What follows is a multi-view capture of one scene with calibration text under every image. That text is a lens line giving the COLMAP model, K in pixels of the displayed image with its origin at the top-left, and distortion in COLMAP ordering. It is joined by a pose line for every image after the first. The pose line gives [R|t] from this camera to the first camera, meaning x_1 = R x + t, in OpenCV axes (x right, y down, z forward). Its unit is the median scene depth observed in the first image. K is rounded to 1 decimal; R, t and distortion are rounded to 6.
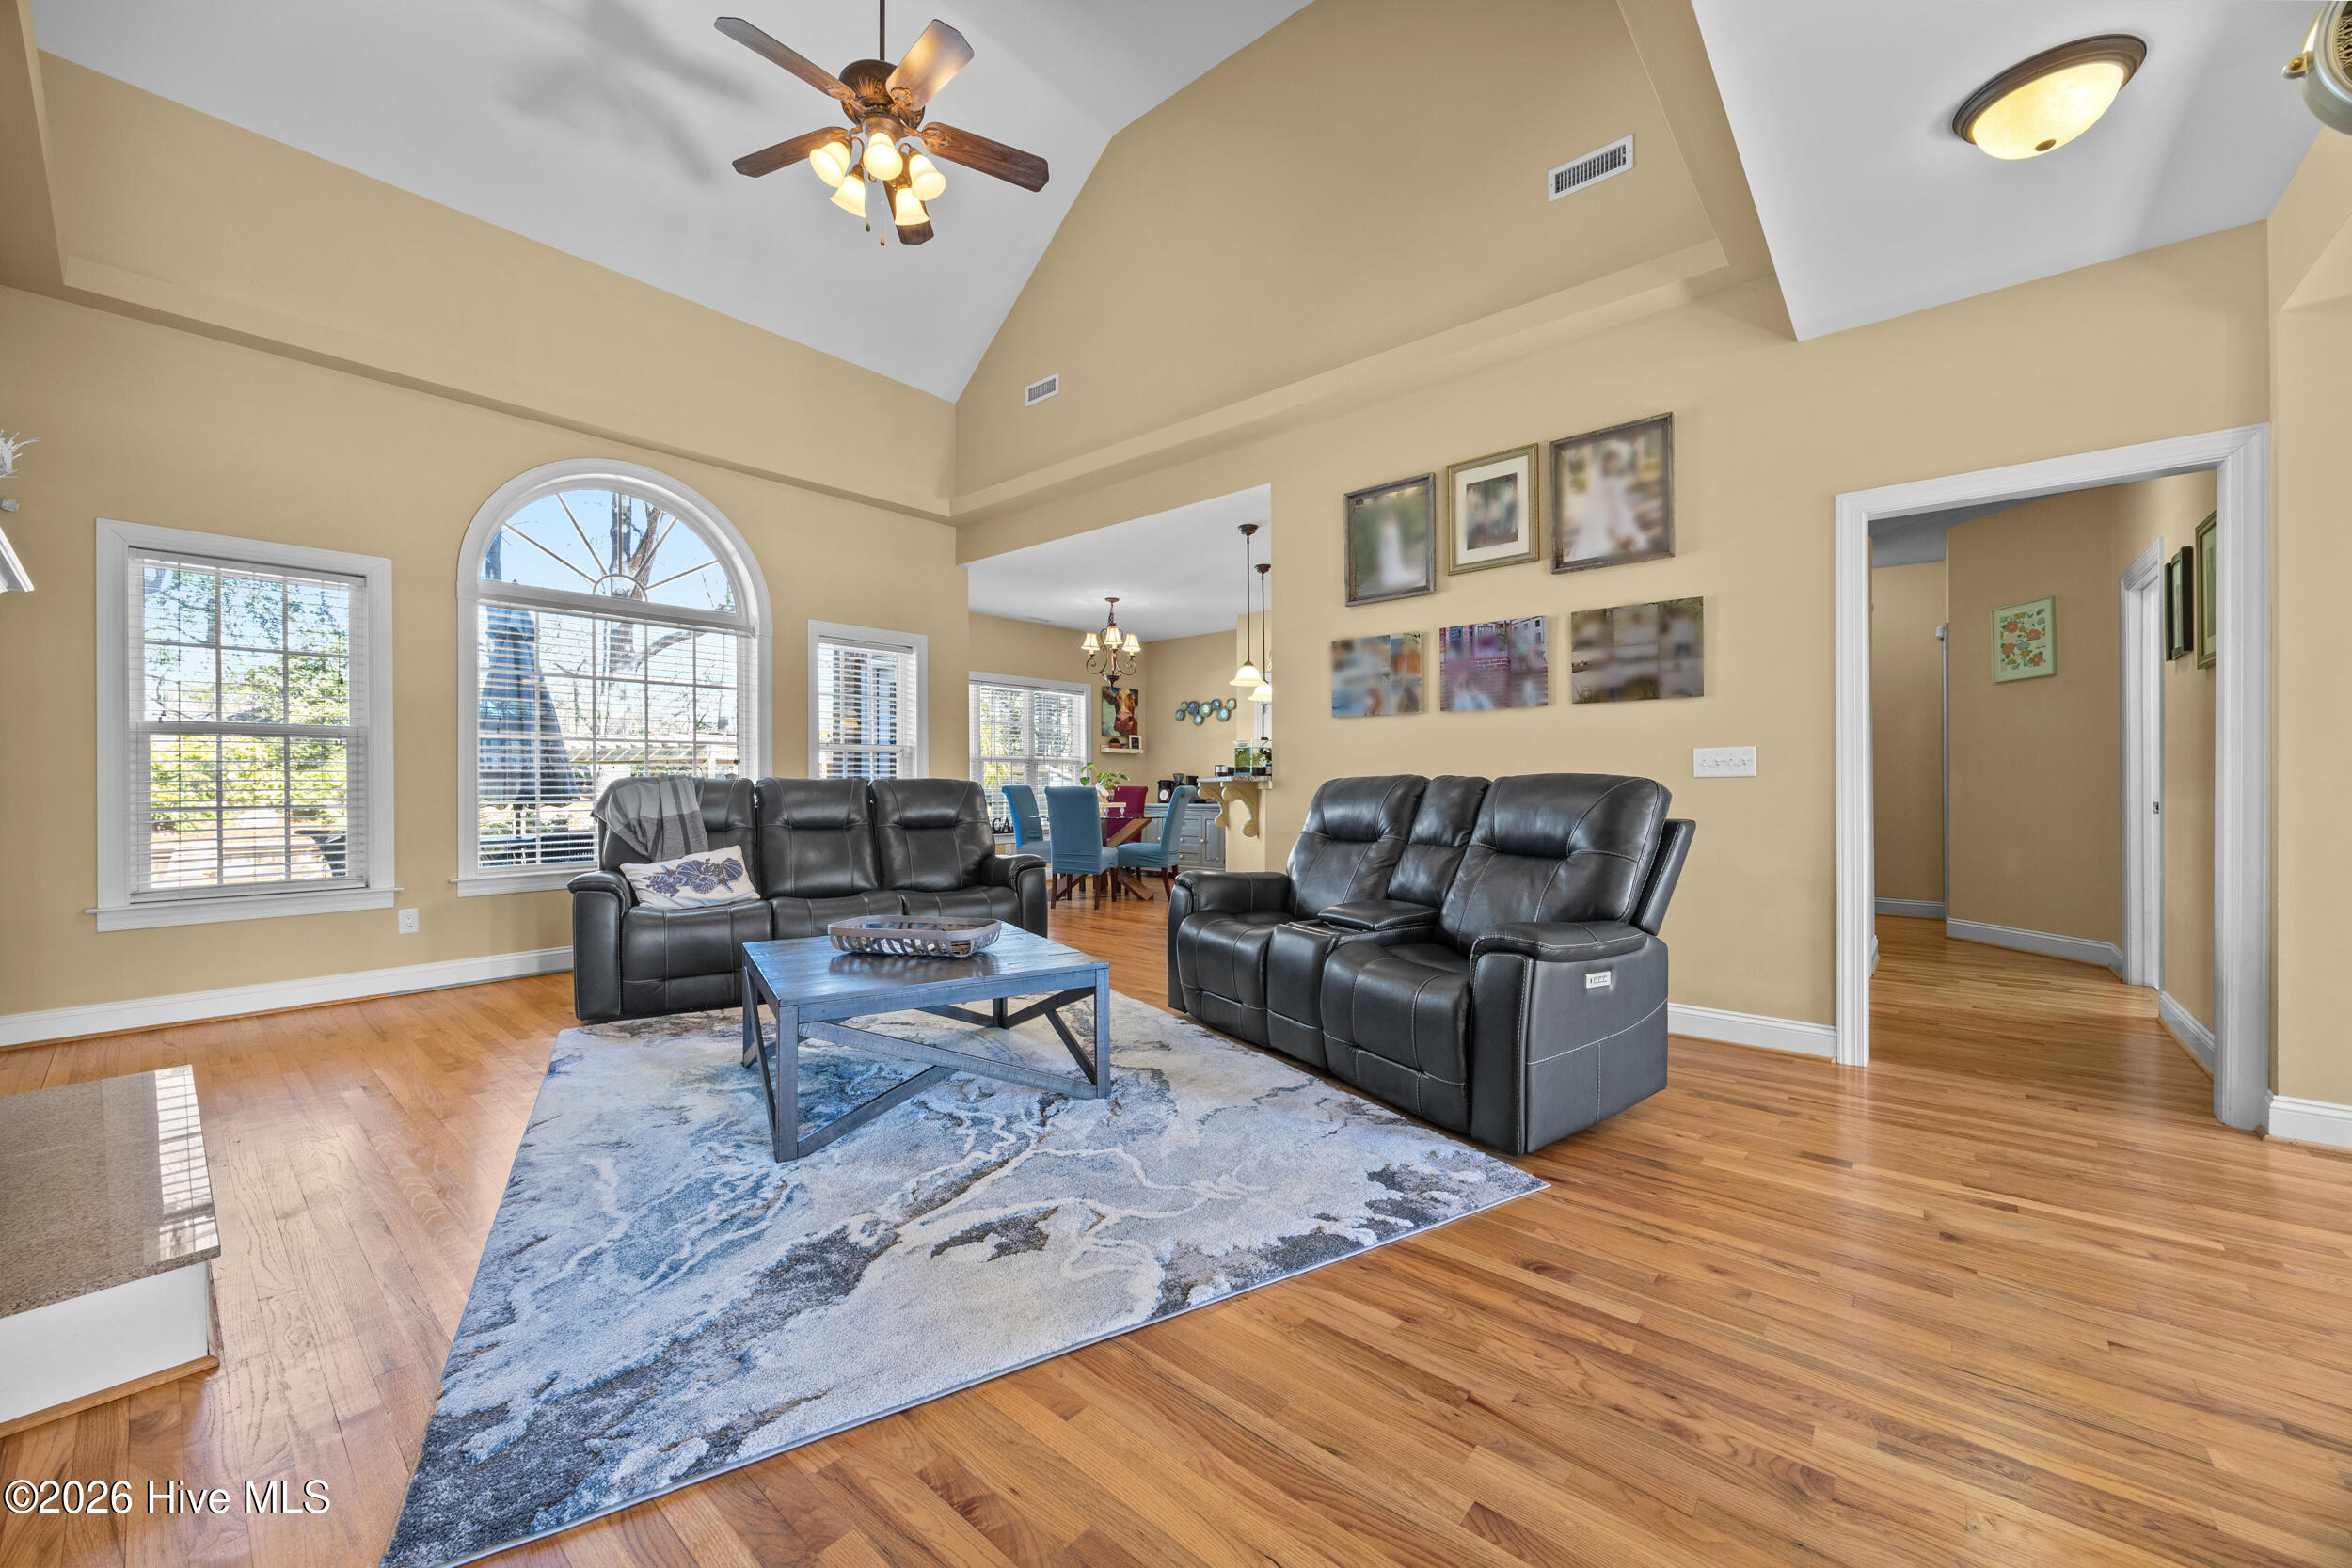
lens RADIAL K [[886.9, 0, 1173.9], [0, 886.9, 787.6], [0, 0, 1]] dist [-0.002020, -0.000181]
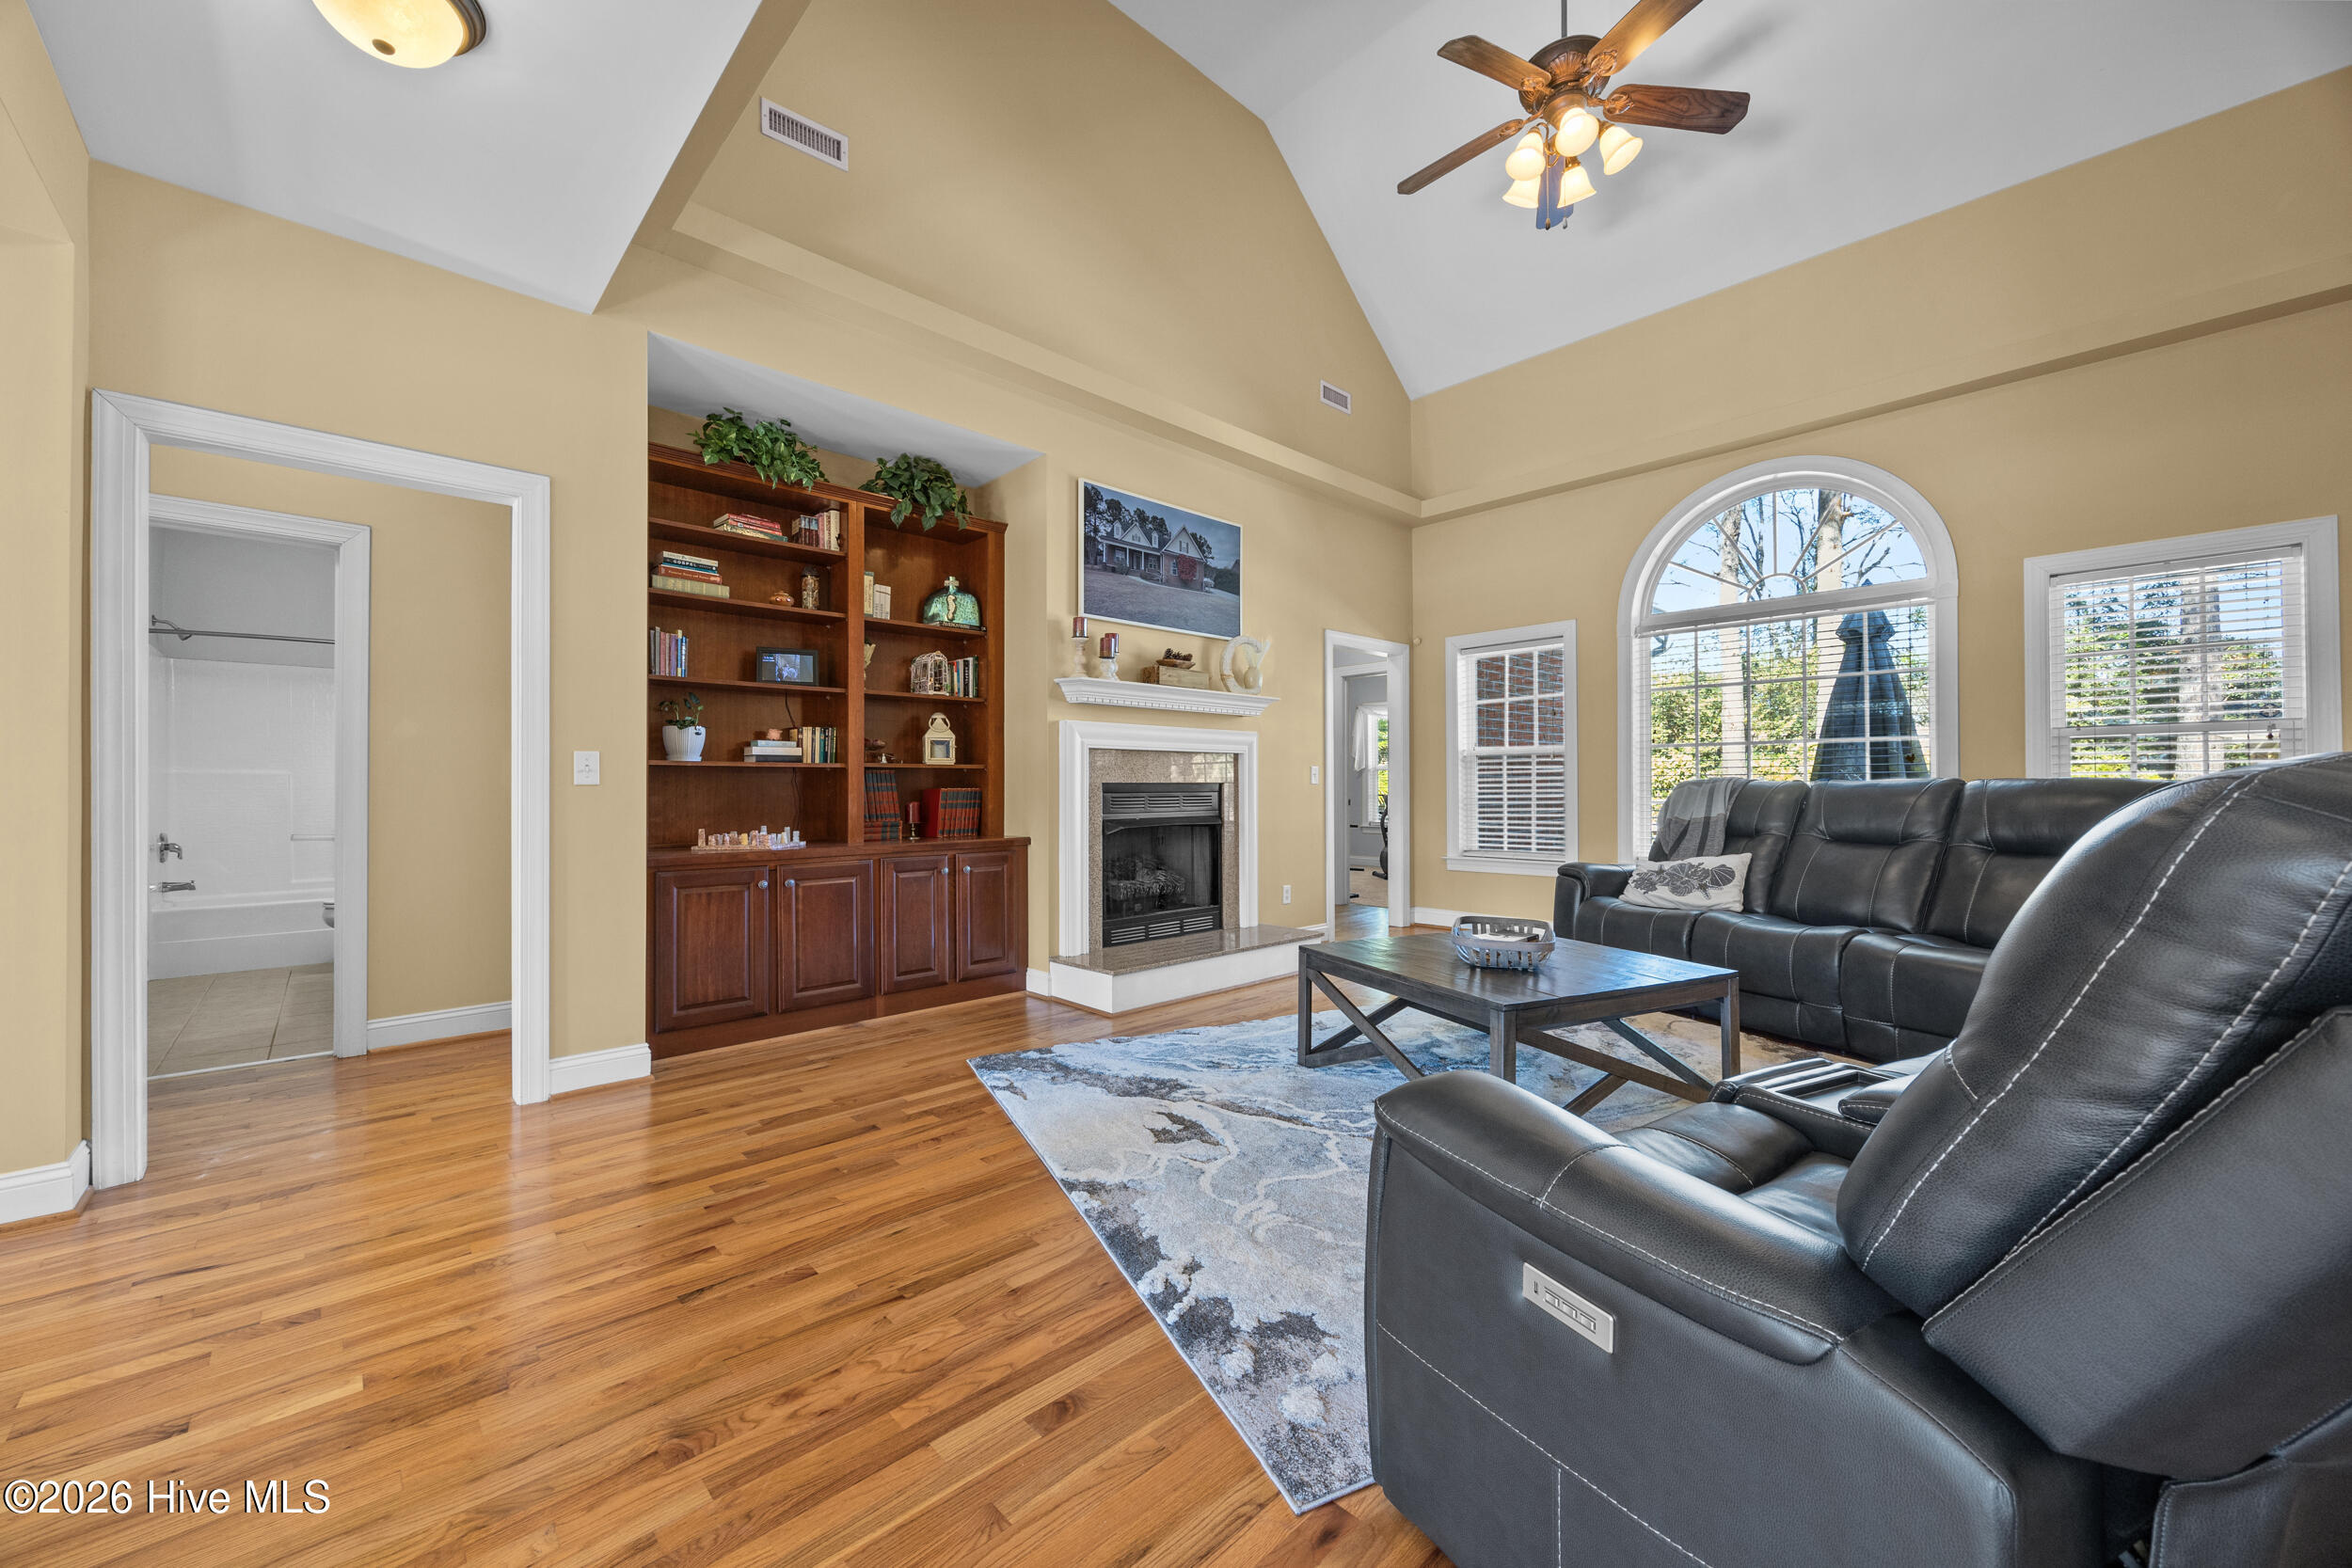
lens RADIAL K [[886.9, 0, 1164.6], [0, 886.9, 780.1], [0, 0, 1]] dist [-0.002020, -0.000181]
pose [[-0.104419, -0.004575, -0.994523, 1.146201], [-0.000951, 0.999989, -0.004500, -0.014901], [0.994533, 0.000476, -0.104422, 1.124095]]
